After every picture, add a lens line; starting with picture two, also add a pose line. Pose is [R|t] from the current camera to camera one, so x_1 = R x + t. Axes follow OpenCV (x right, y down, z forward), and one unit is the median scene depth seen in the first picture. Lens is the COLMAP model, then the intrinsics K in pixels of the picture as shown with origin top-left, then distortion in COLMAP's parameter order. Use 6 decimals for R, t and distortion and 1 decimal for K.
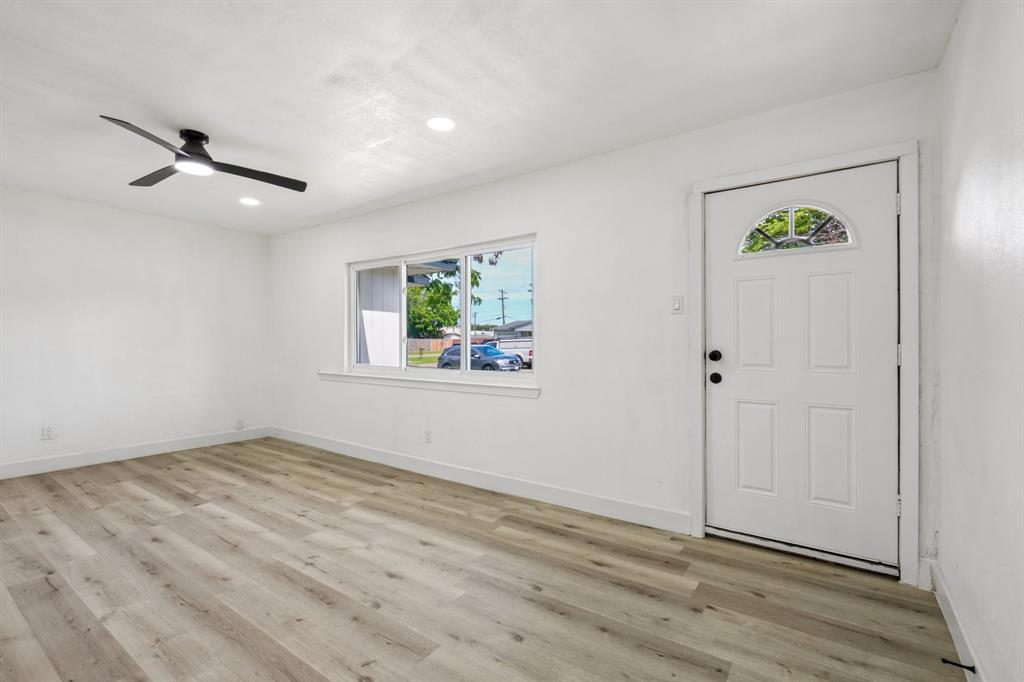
lens RADIAL K [[466.5, 0, 511.7], [0, 466.5, 345.8], [0, 0, 1]] dist [-0.006770, 0.003263]
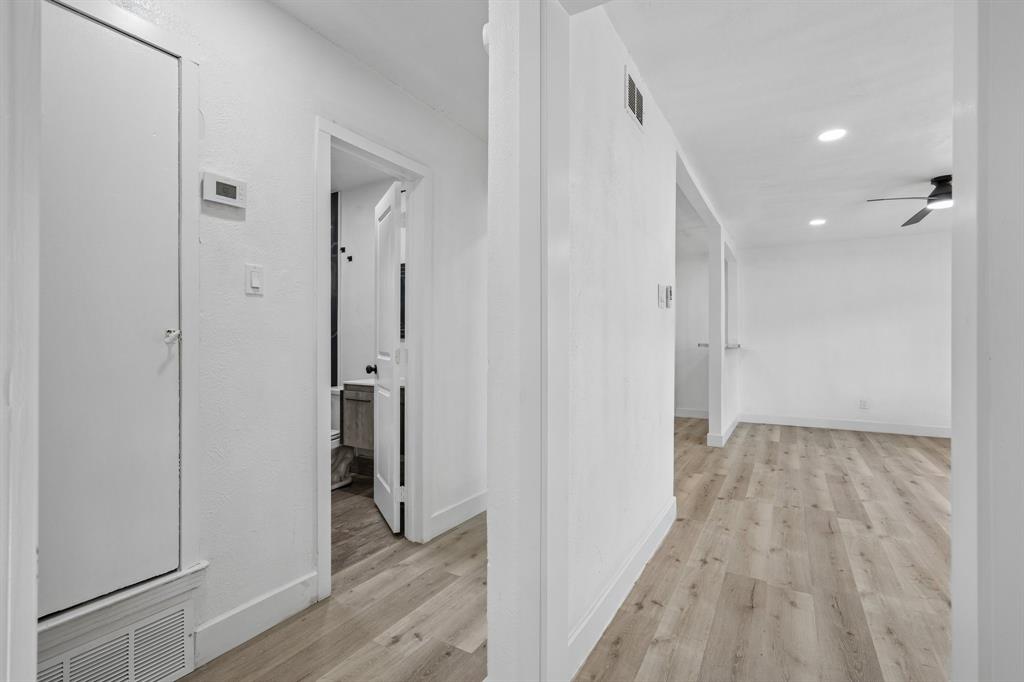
lens RADIAL K [[466.5, 0, 514.0], [0, 466.5, 333.5], [0, 0, 1]] dist [-0.006770, 0.003263]
pose [[0.088557, -0.019134, -0.995887, 0.513362], [-0.012181, 0.999720, -0.020291, 0.018195], [0.995997, 0.013928, 0.088299, -0.310495]]
